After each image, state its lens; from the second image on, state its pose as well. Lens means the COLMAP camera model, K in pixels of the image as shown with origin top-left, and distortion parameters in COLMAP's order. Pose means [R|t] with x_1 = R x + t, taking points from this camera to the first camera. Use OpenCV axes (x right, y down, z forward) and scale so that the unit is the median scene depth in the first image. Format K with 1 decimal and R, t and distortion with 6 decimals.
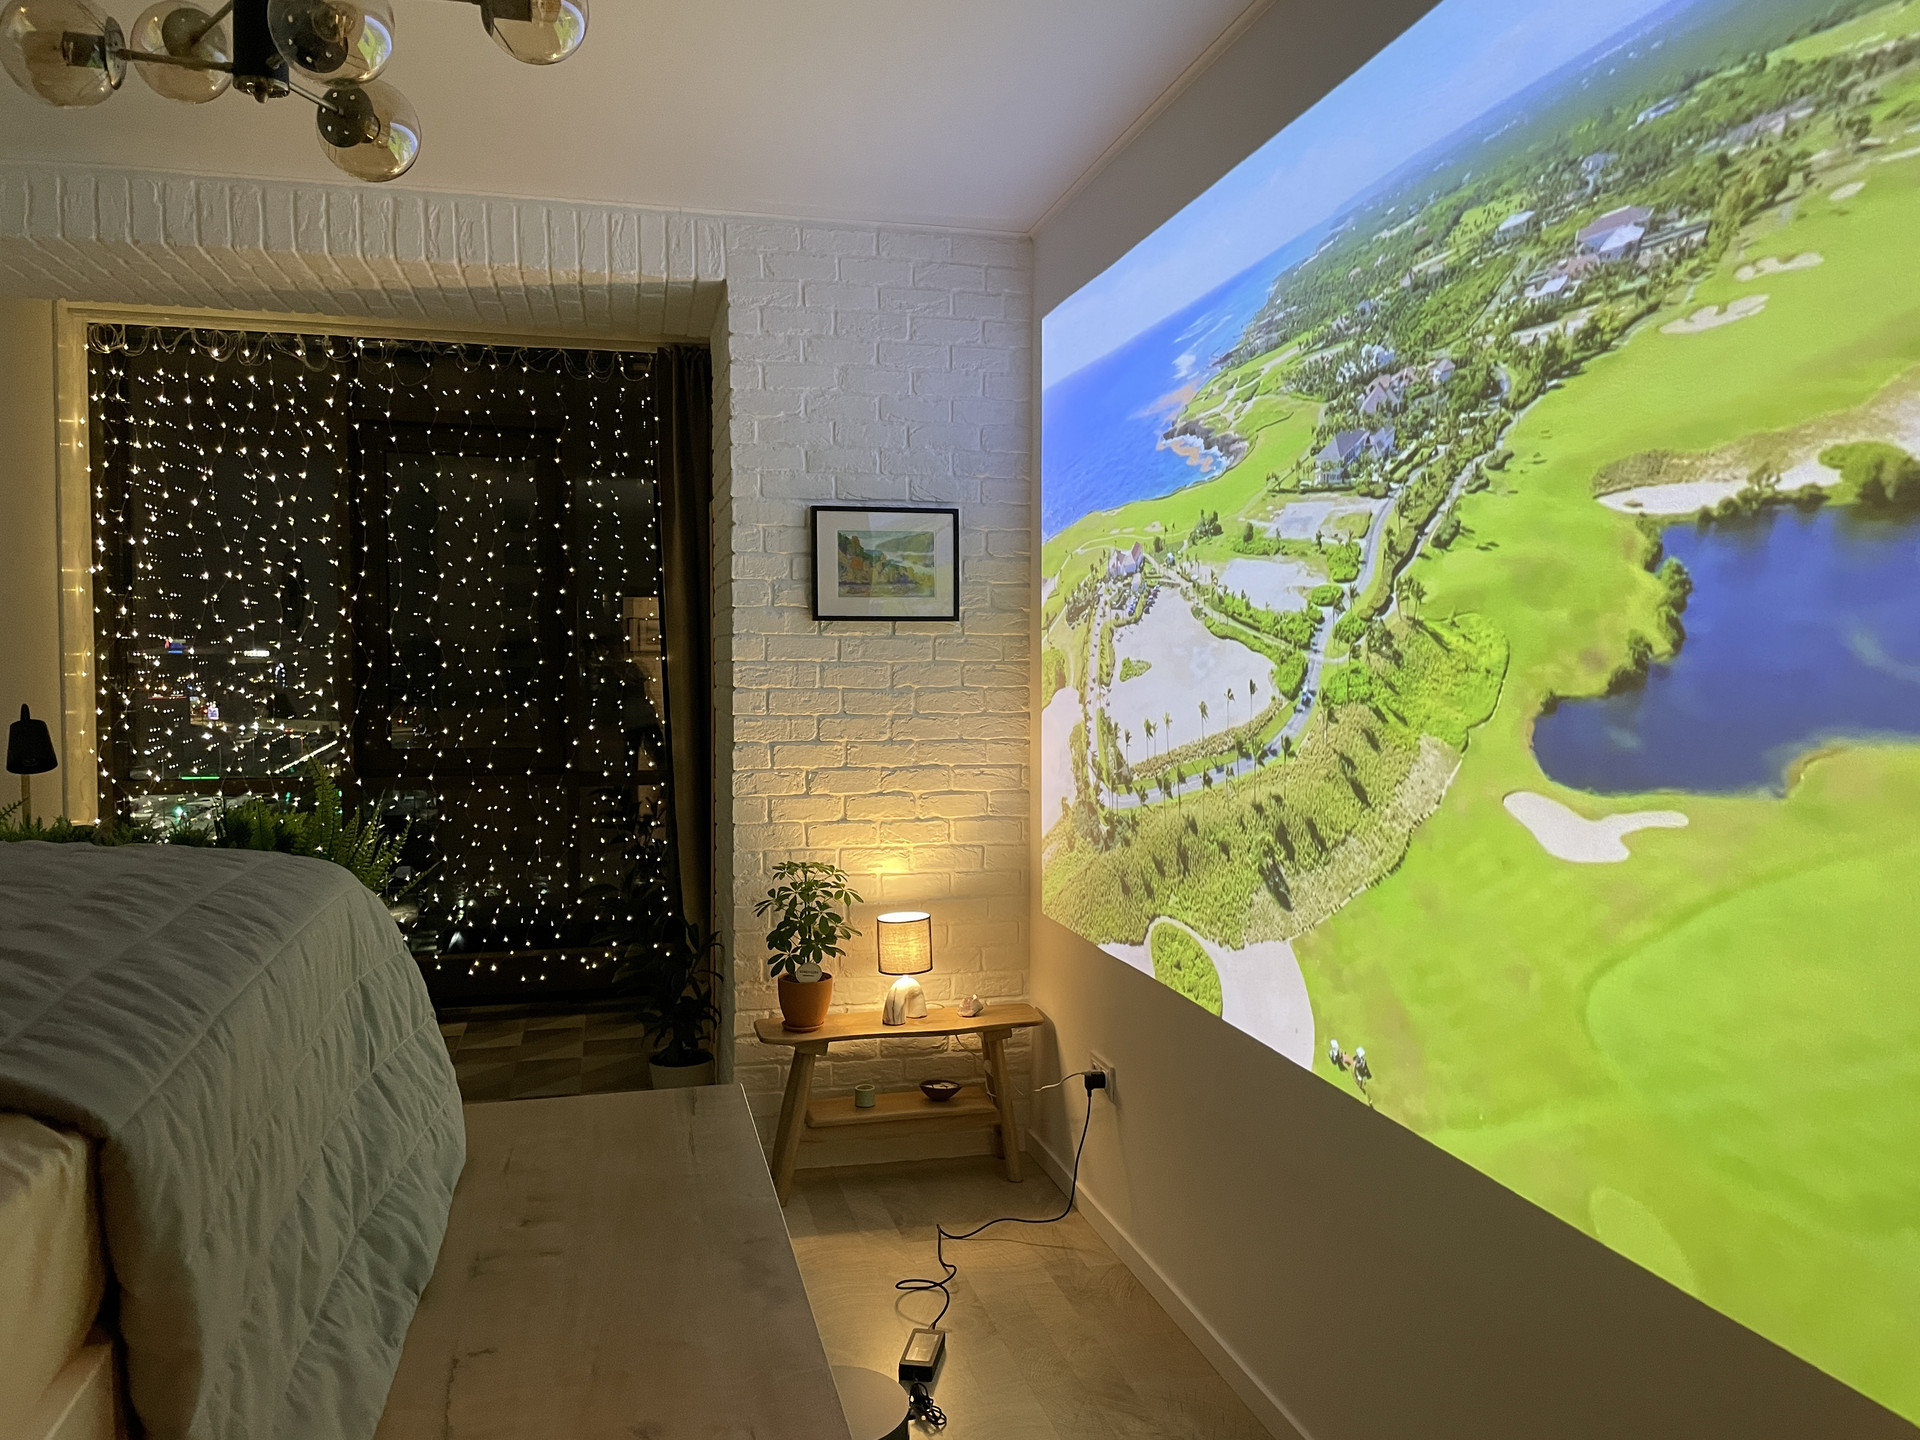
lens RADIAL K [[1465.0, 0, 959.9], [0, 1465.0, 718.5], [0, 0, 1]] dist [0.099747, -0.147340]
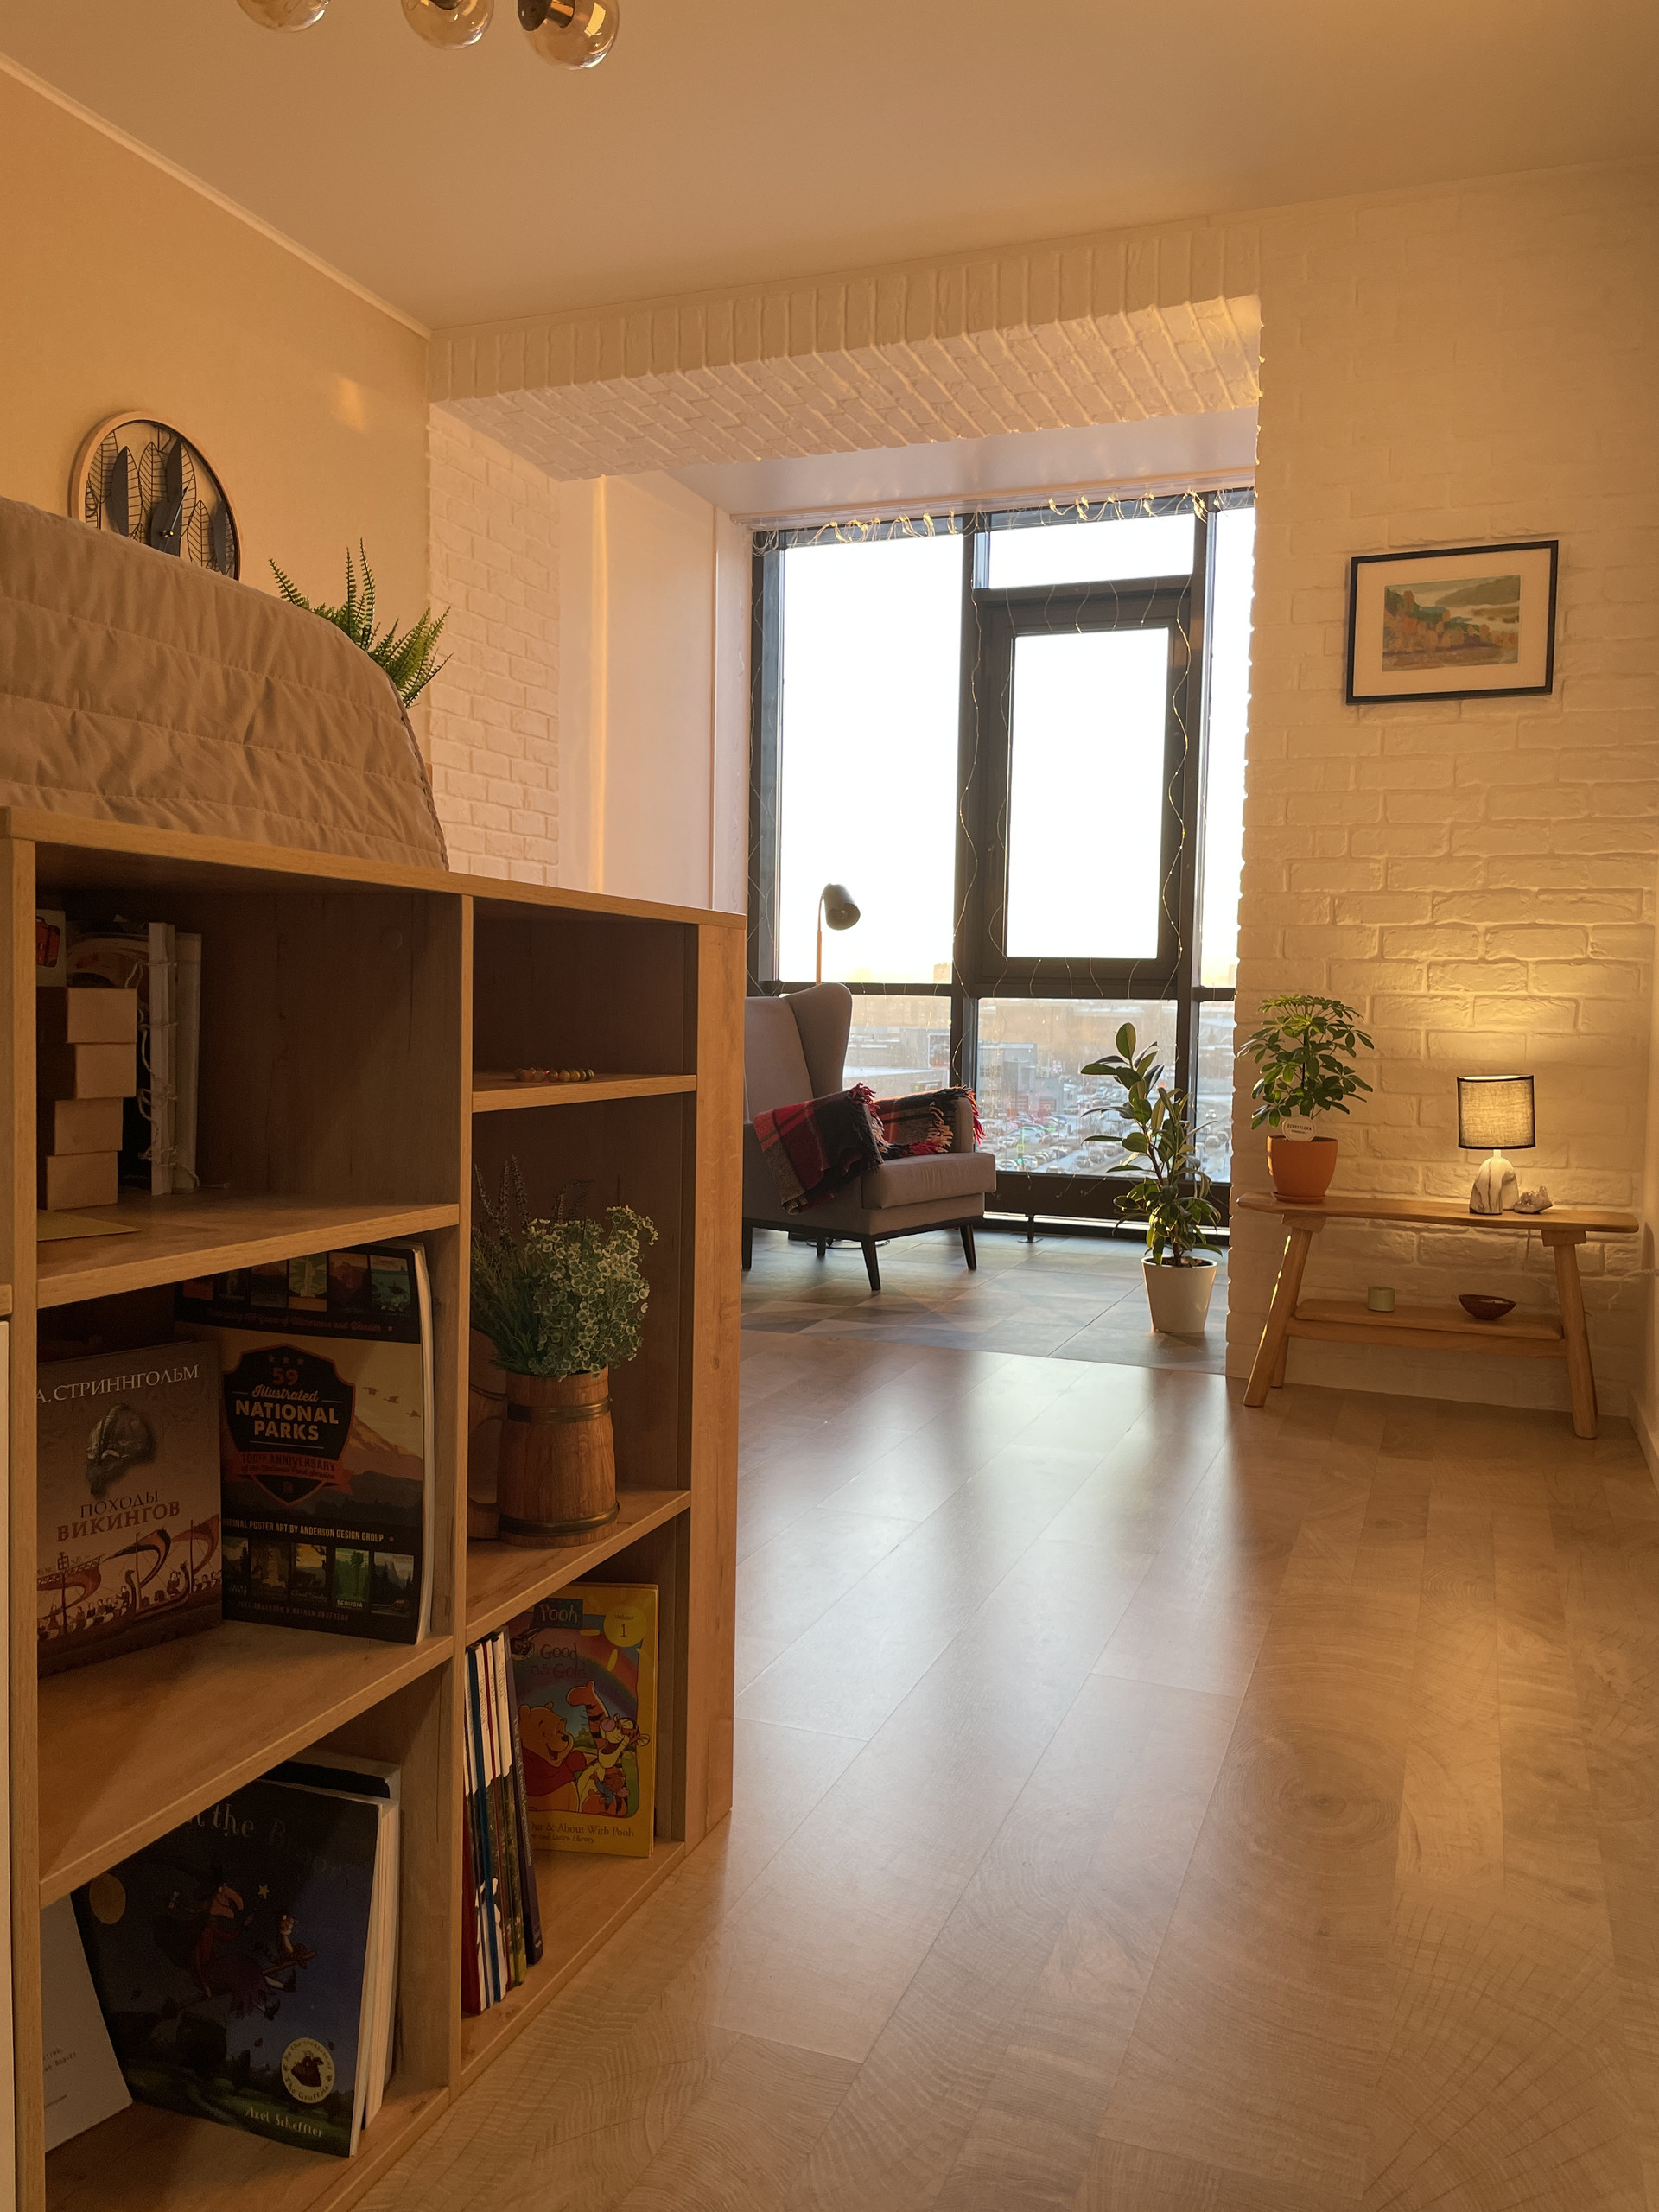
lens RADIAL K [[1676.1, 0, 832.3], [0, 1676.1, 1093.1], [0, 0, 1]] dist [0.082930, -0.116479]
pose [[0.823652, 0.045691, -0.565252, 0.197312], [-0.043001, 0.998911, 0.018086, 0.138774], [0.565463, 0.009410, 0.824720, 0.082386]]
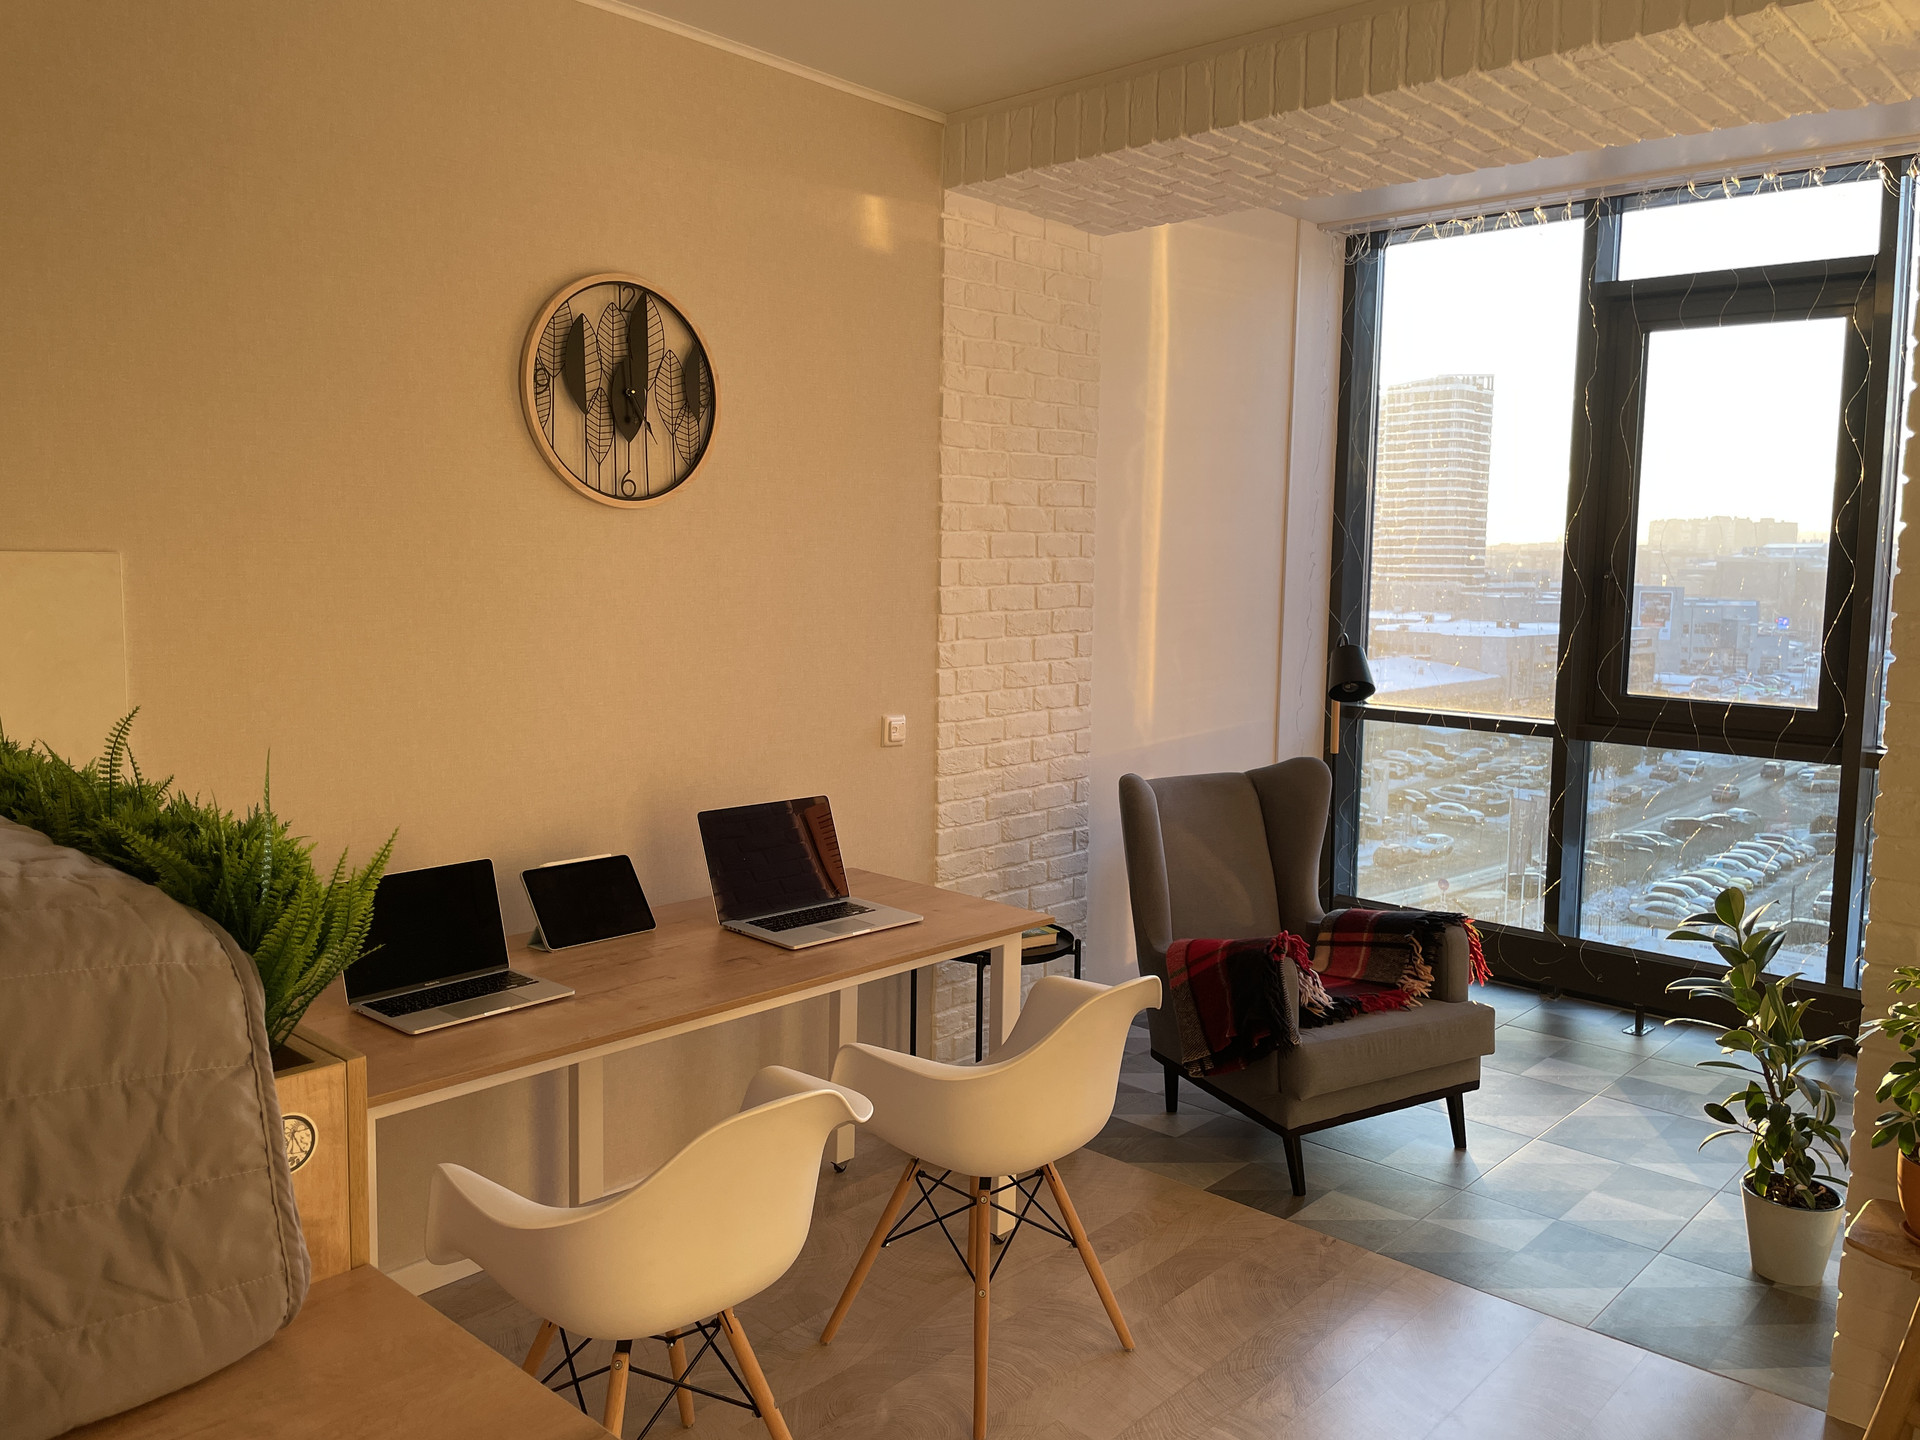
lens RADIAL K [[1453.4, 0, 963.9], [0, 1453.4, 697.9], [0, 0, 1]] dist [0.098897, -0.125244]
pose [[0.561459, 0.089354, -0.822666, 0.135231], [-0.049706, 0.996000, 0.074256, -0.030480], [0.826010, -0.000800, 0.563655, 0.330896]]
